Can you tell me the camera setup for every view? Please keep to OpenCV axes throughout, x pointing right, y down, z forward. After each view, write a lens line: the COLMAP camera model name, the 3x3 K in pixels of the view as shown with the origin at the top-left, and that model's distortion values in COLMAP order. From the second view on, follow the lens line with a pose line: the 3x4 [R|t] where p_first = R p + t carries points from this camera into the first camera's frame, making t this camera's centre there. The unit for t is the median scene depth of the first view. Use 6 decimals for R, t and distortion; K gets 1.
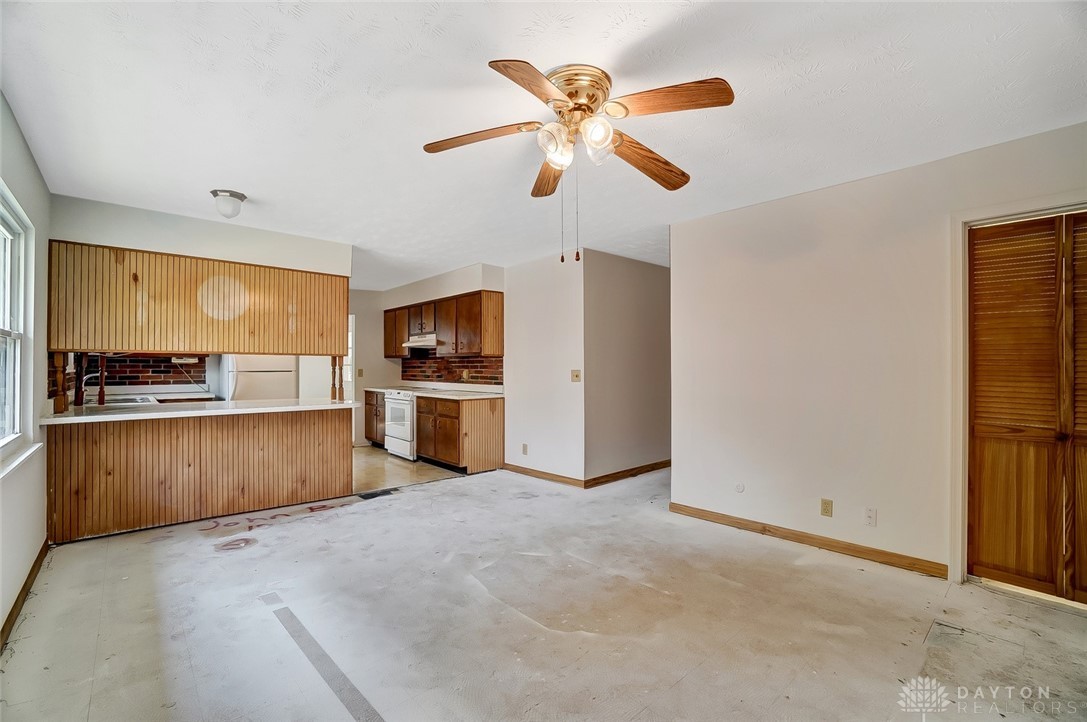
lens RADIAL K [[479.6, 0, 547.9], [0, 479.6, 367.1], [0, 0, 1]] dist [-0.000168, 0.000217]
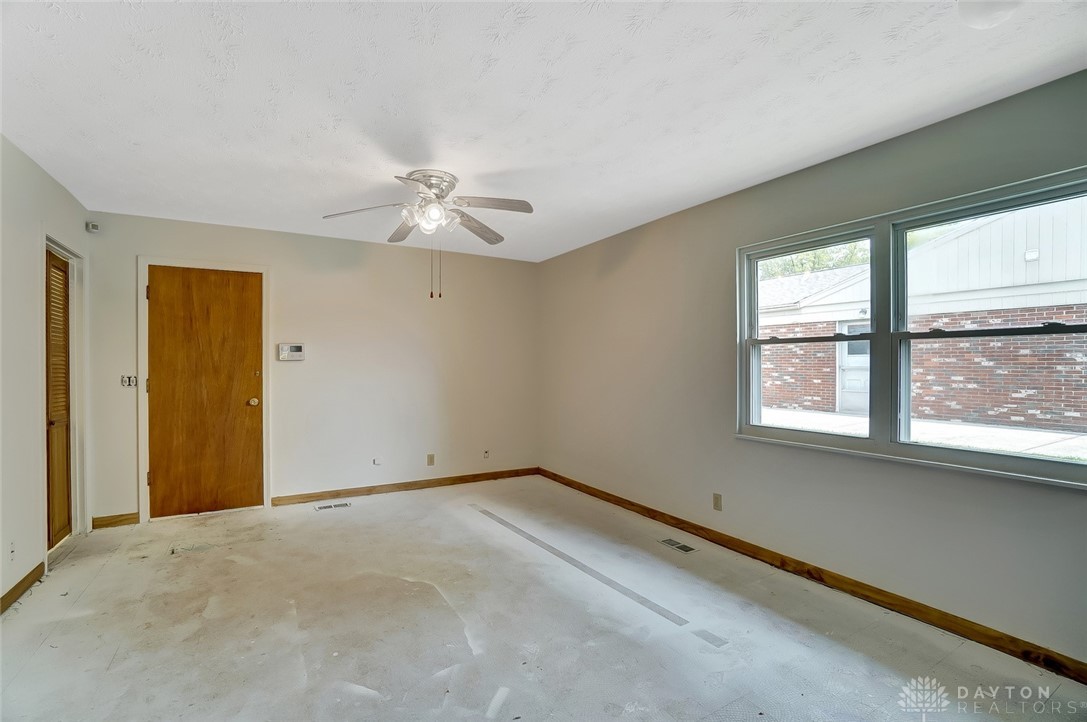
lens RADIAL K [[479.6, 0, 547.9], [0, 479.6, 367.1], [0, 0, 1]] dist [-0.000168, 0.000217]
pose [[-0.979748, 0.003919, 0.200196, -0.455343], [0.005037, 0.999974, 0.005075, -0.005870], [-0.200171, 0.005981, -0.979743, 1.849497]]
